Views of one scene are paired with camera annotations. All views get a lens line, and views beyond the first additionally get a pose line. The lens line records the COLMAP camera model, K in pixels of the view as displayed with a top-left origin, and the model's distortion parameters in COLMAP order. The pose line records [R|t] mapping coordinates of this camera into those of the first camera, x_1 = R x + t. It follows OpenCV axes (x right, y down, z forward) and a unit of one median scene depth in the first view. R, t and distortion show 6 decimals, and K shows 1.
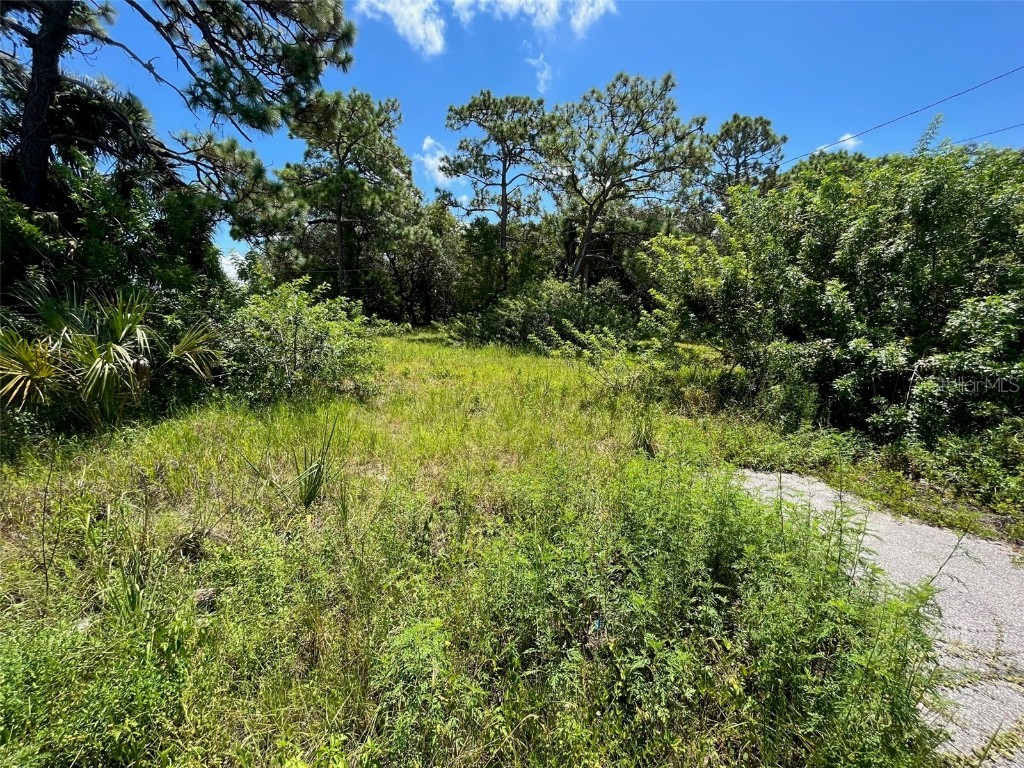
lens RADIAL K [[408.8, 0, 512.0], [0, 408.8, 384.0], [0, 0, 1]] dist [-0.000329, -0.004048]
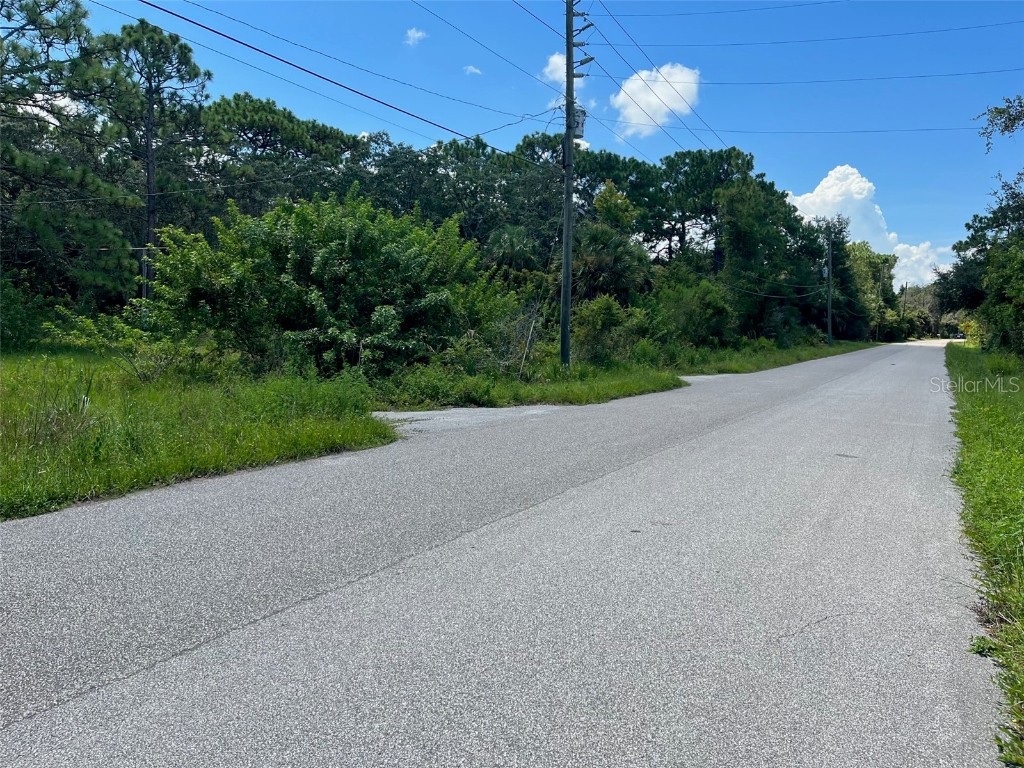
lens RADIAL K [[756.2, 0, 512.0], [0, 756.2, 384.0], [0, 0, 1]] dist [0.008371, -0.009648]
pose [[0.557084, -0.051749, 0.828842, -0.248920], [0.092901, 0.995675, -0.000275, 0.035452], [-0.825243, 0.077153, 0.559483, -0.247508]]
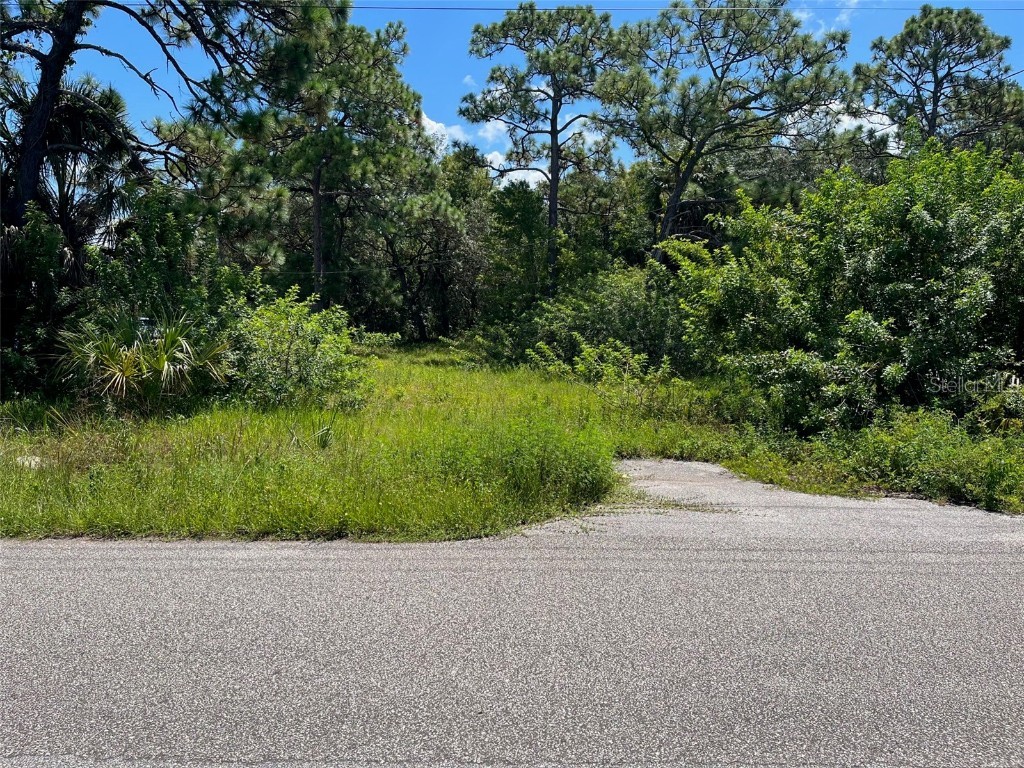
lens RADIAL K [[756.2, 0, 512.0], [0, 756.2, 384.0], [0, 0, 1]] dist [0.008371, -0.009648]
pose [[0.992511, 0.002724, -0.122121, 0.066622], [-0.013337, 0.996191, -0.086174, 0.032484], [0.121421, 0.087157, 0.988767, -0.206198]]
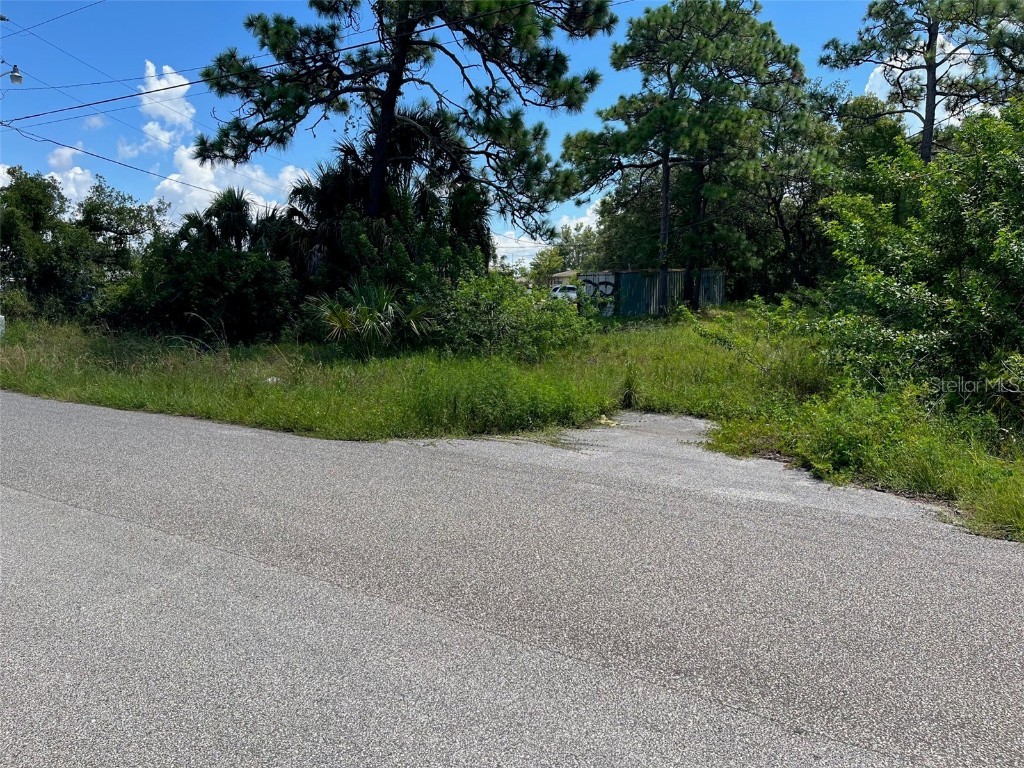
lens RADIAL K [[756.2, 0, 512.0], [0, 756.2, 384.0], [0, 0, 1]] dist [0.008371, -0.009648]
pose [[0.754377, 0.064562, -0.653259, 0.275515], [-0.092841, 0.995642, -0.008812, 0.031246], [0.649843, 0.067297, 0.757084, -0.184272]]
